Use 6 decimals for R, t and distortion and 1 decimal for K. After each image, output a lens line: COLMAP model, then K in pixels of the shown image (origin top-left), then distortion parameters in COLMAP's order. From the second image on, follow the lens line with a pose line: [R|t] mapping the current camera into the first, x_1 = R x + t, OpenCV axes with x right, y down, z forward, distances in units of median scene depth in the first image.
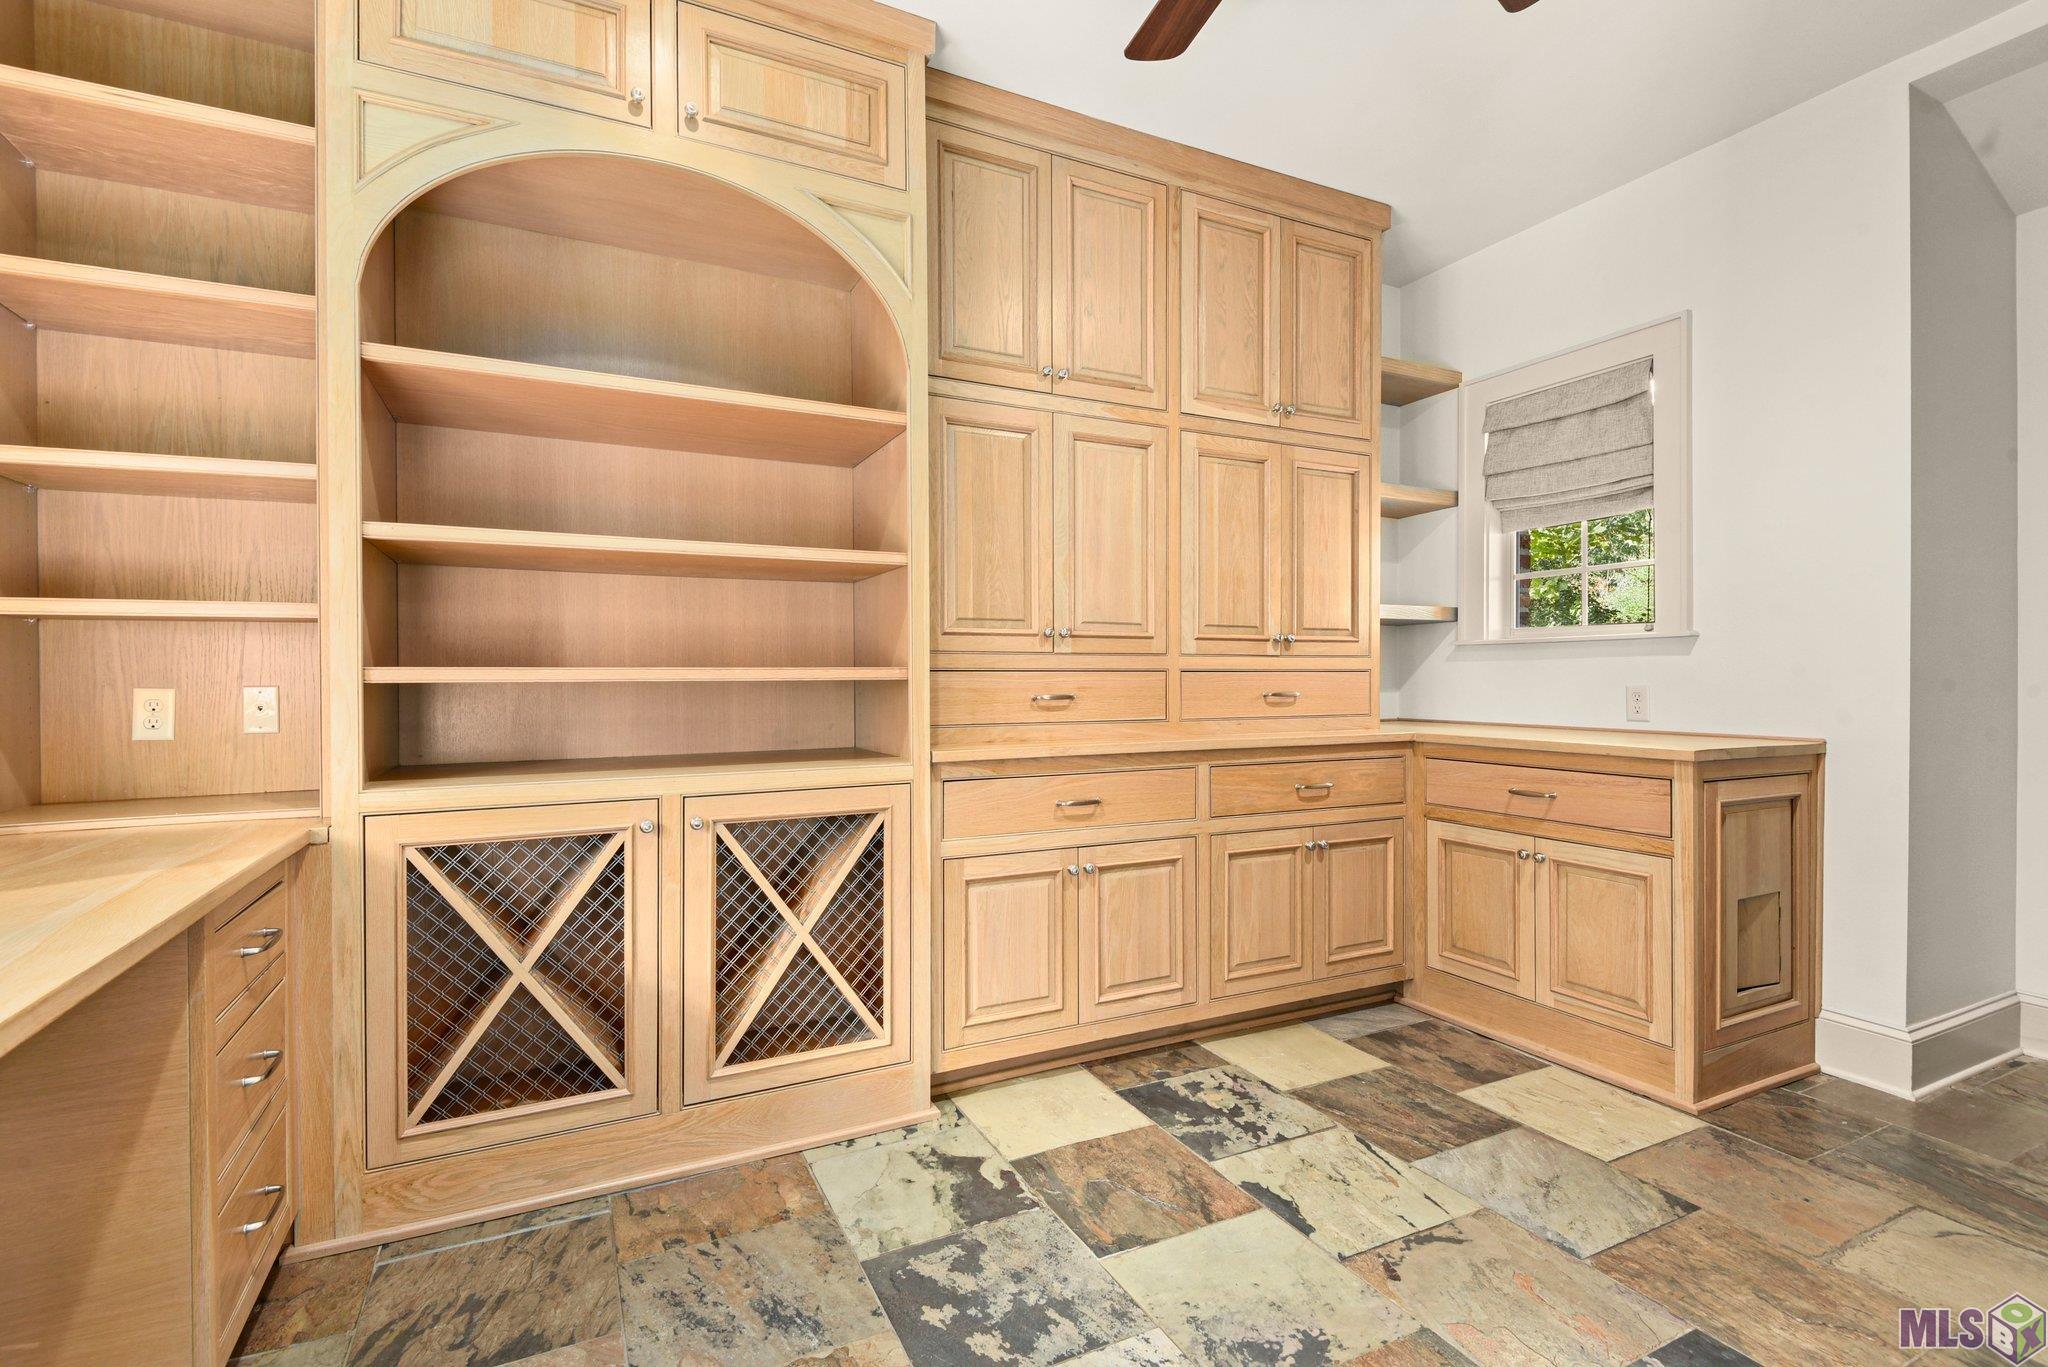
lens RADIAL K [[939.0, 0, 1027.1], [0, 939.0, 678.9], [0, 0, 1]] dist [0.037901, -0.026279]
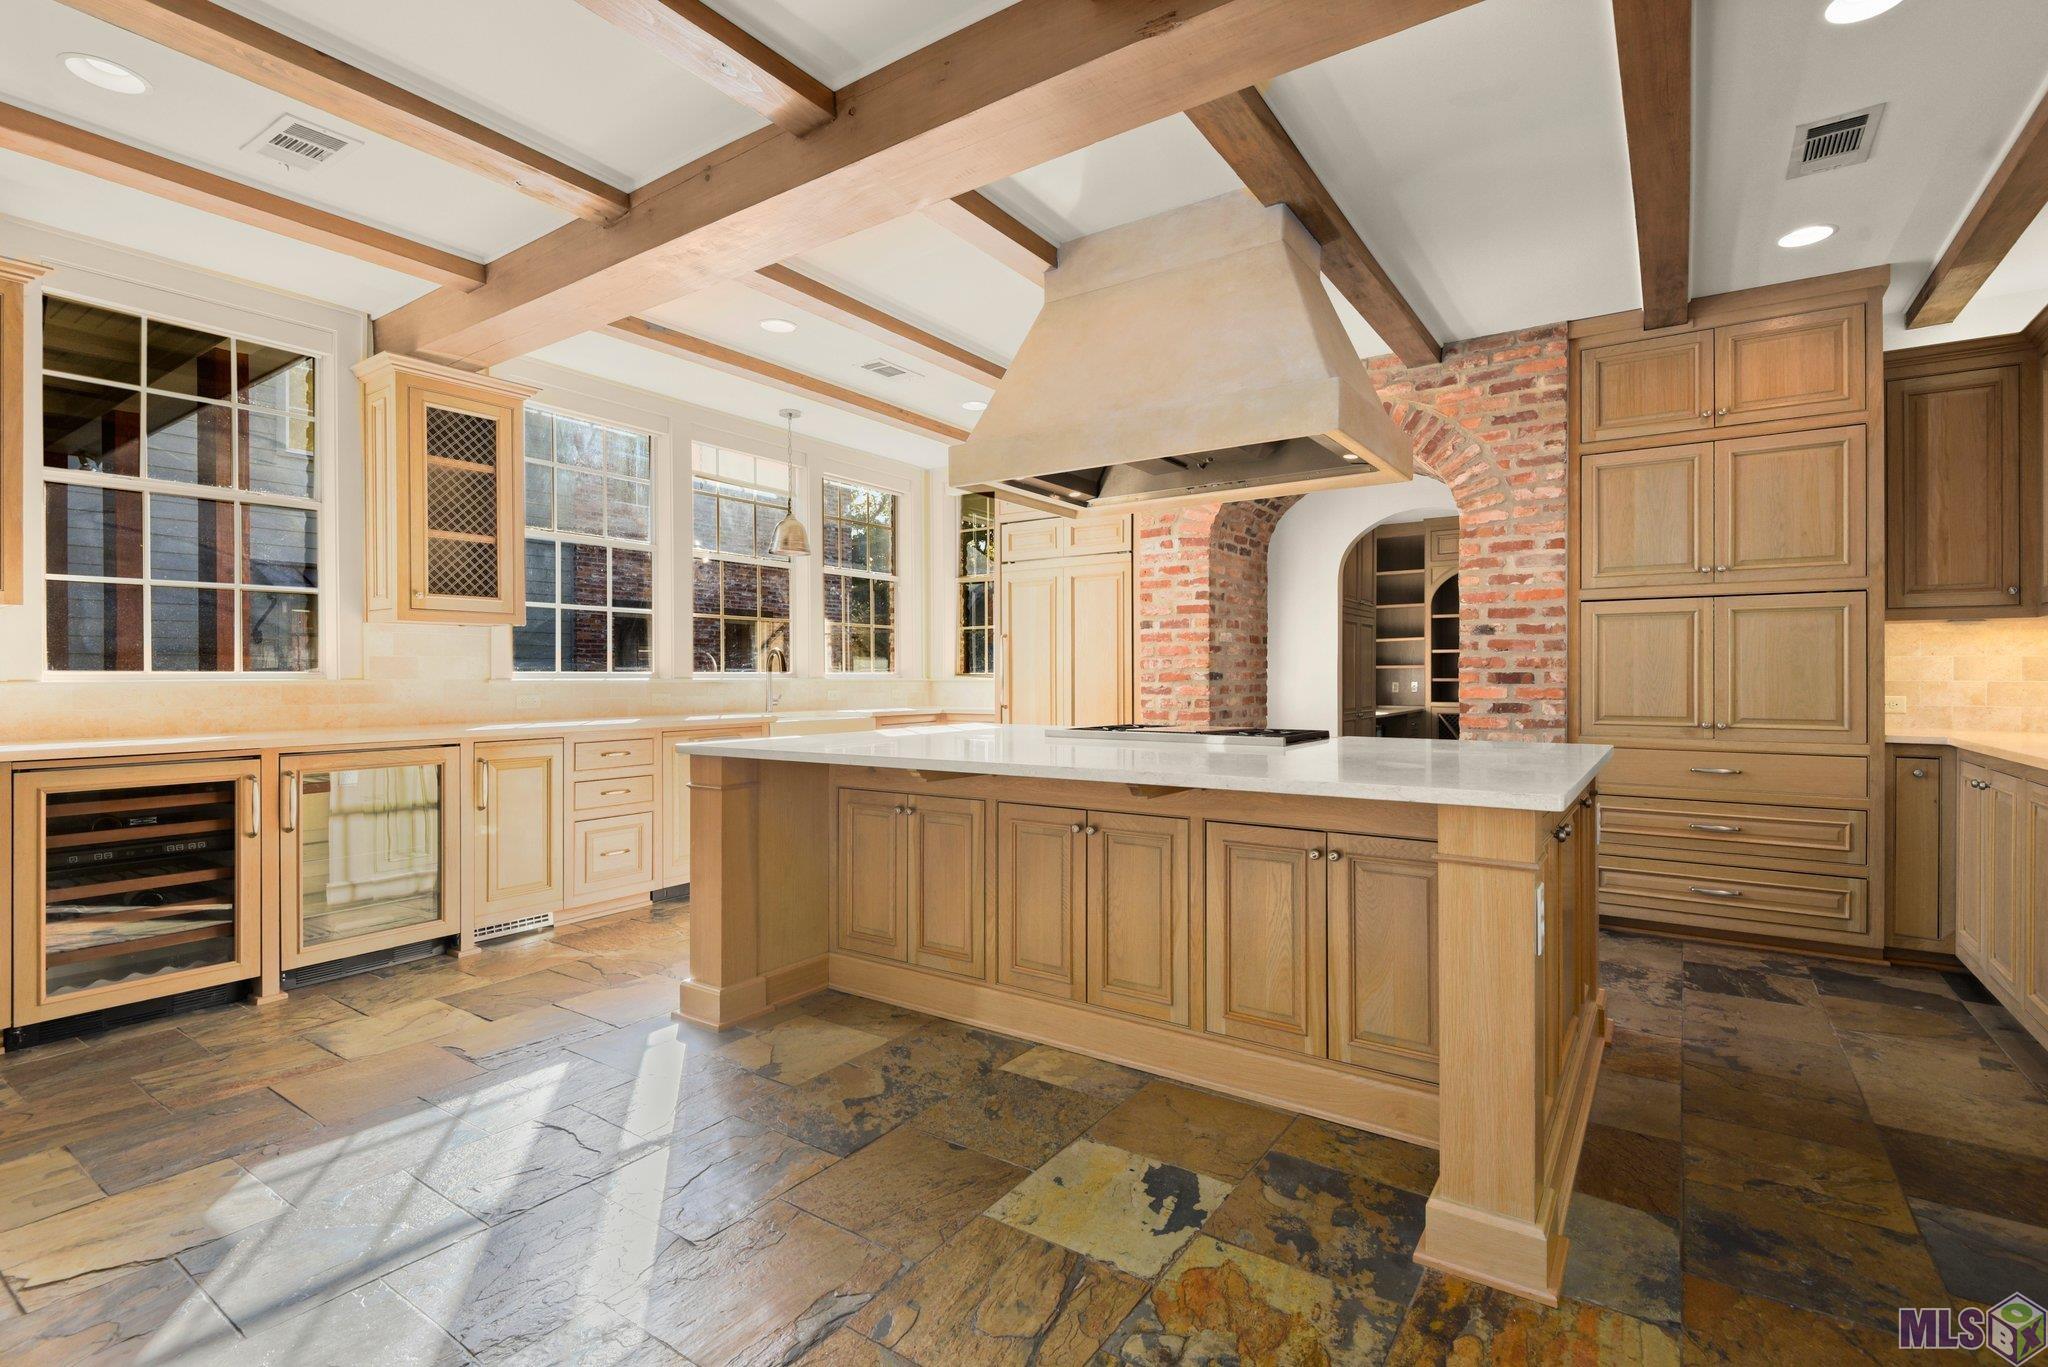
lens RADIAL K [[939.0, 0, 1027.1], [0, 939.0, 678.9], [0, 0, 1]] dist [0.037901, -0.026279]
pose [[0.484830, 0.004949, -0.874594, 2.210559], [-0.001580, 0.999987, 0.004783, -0.022682], [0.874607, -0.000937, 0.484832, -2.766474]]
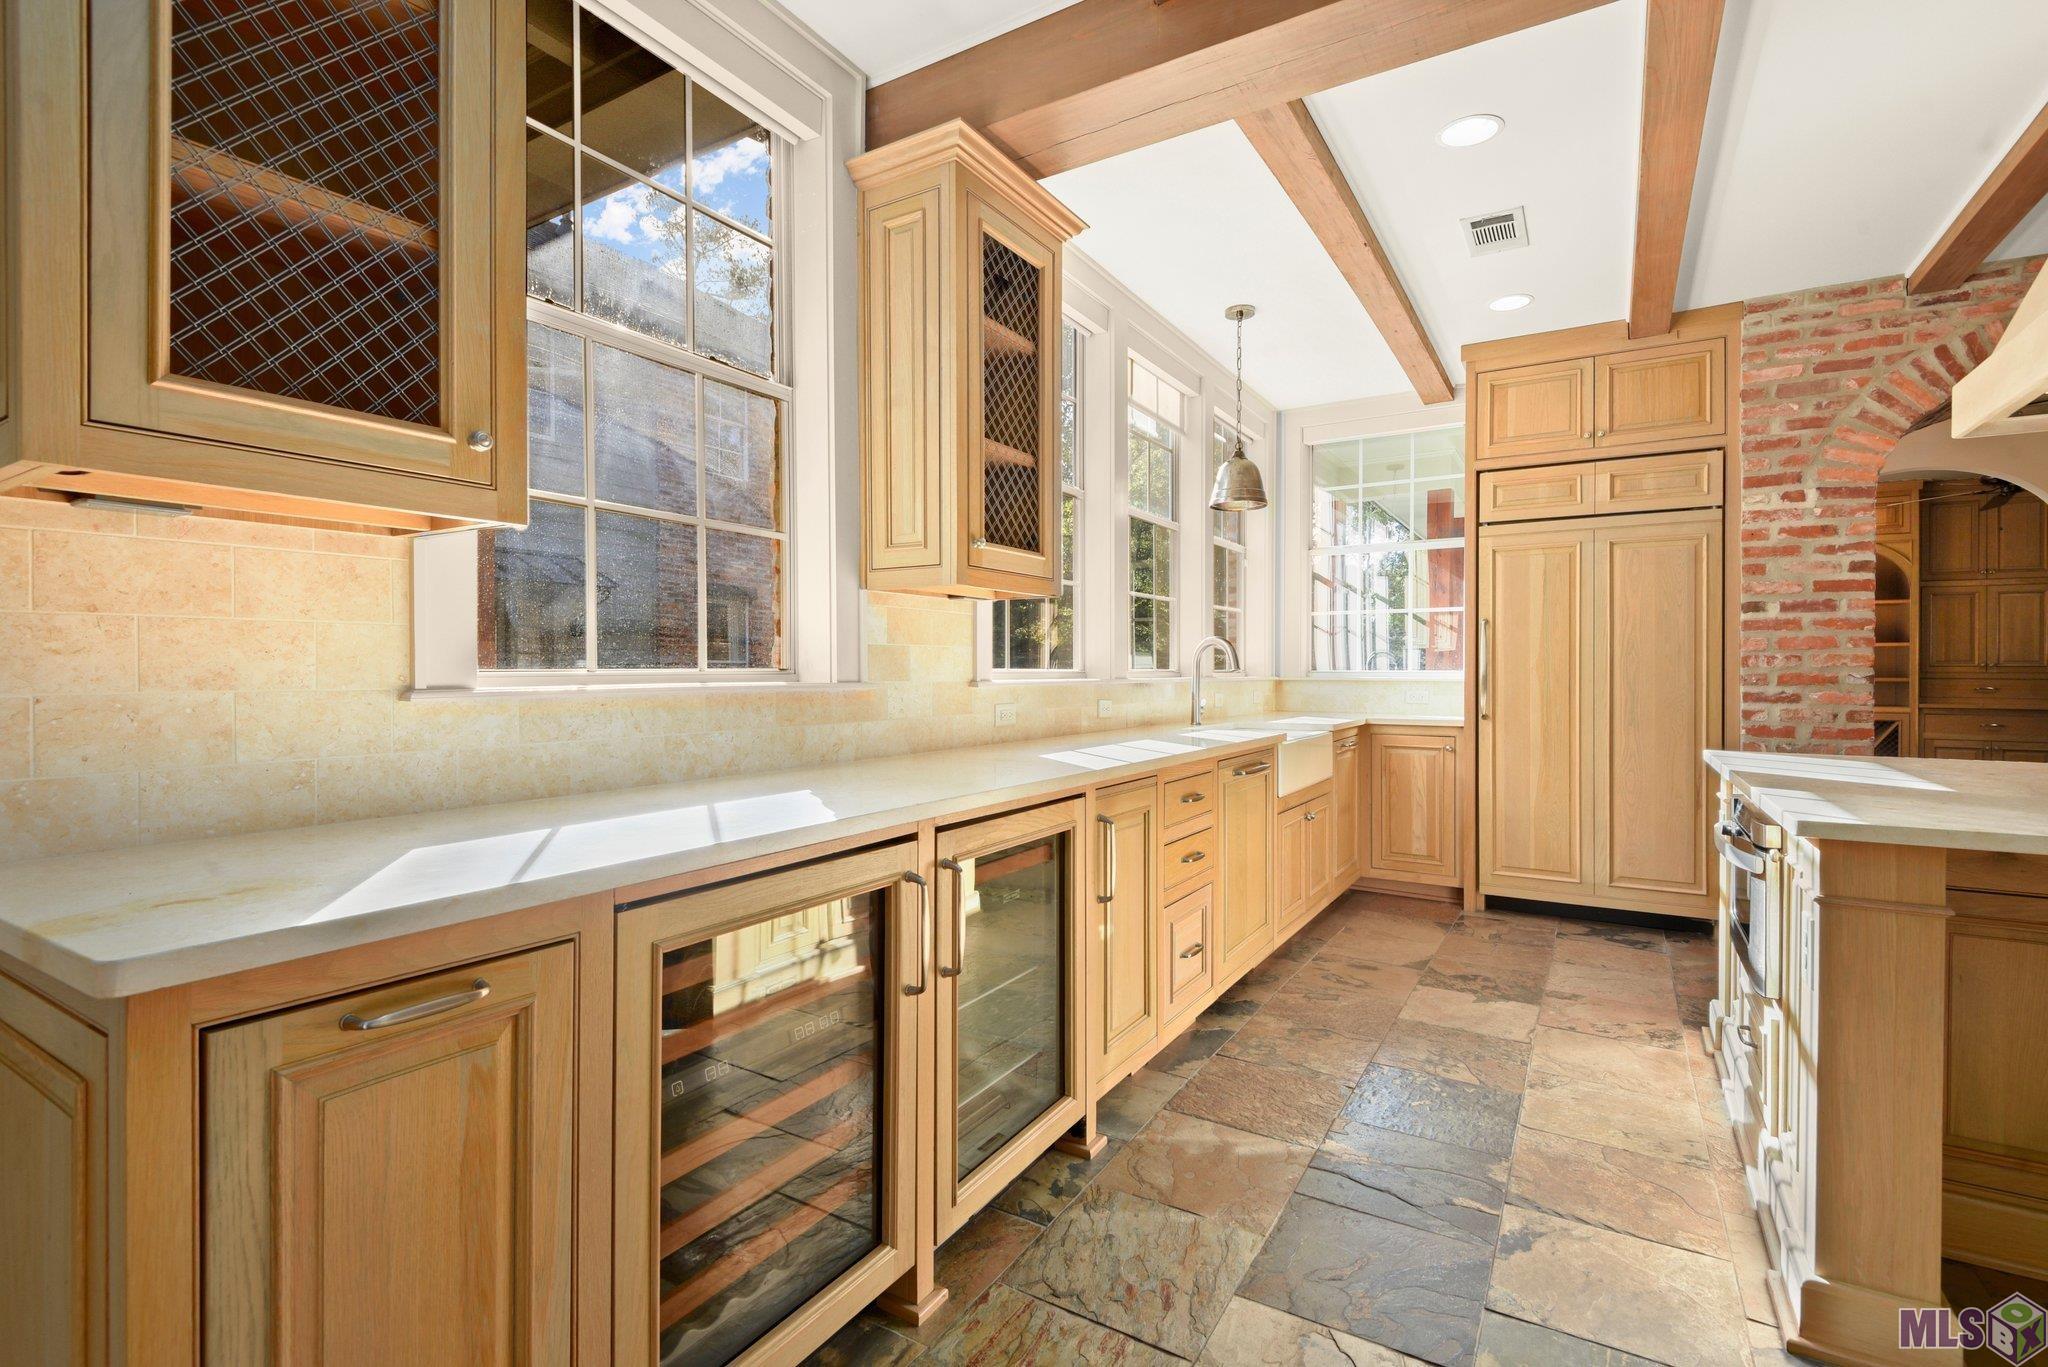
lens RADIAL K [[941.7, 0, 1026.7], [0, 941.7, 670.4], [0, 0, 1]] dist [0.032335, -0.025329]
pose [[0.529283, 0.005508, -0.848427, 1.066582], [-0.006320, 0.999977, 0.002549, -0.028187], [0.848422, 0.004013, 0.529306, -3.401153]]
